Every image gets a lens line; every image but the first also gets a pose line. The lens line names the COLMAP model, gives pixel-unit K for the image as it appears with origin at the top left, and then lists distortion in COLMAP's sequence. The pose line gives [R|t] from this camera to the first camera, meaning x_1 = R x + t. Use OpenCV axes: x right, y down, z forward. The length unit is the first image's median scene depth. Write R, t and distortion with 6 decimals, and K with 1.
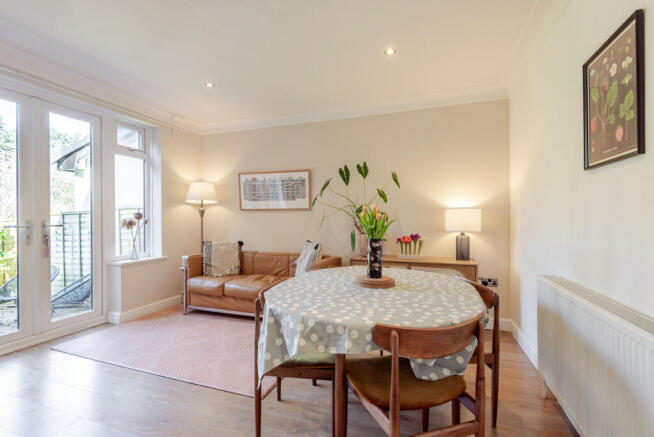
lens RADIAL K [[301.0, 0, 323.9], [0, 301.0, 221.9], [0, 0, 1]] dist [0.031330, -0.023145]
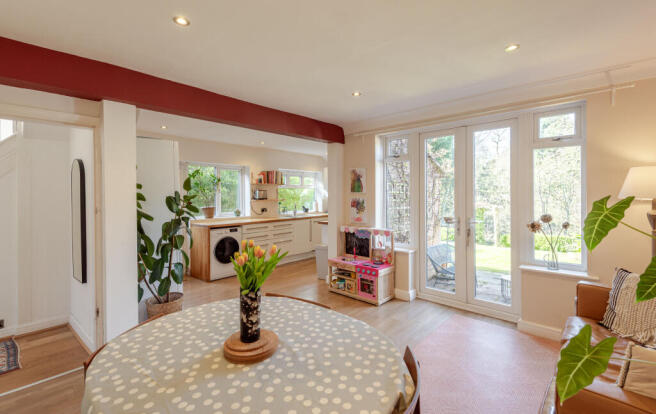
lens RADIAL K [[298.2, 0, 327.2], [0, 298.2, 195.5], [0, 0, 1]] dist [0.017428, -0.000005]
pose [[-0.386275, 0.010076, -0.922329, 0.422705], [0.001427, 0.999946, 0.010326, -0.097289], [0.922383, 0.002672, -0.386268, 0.794245]]
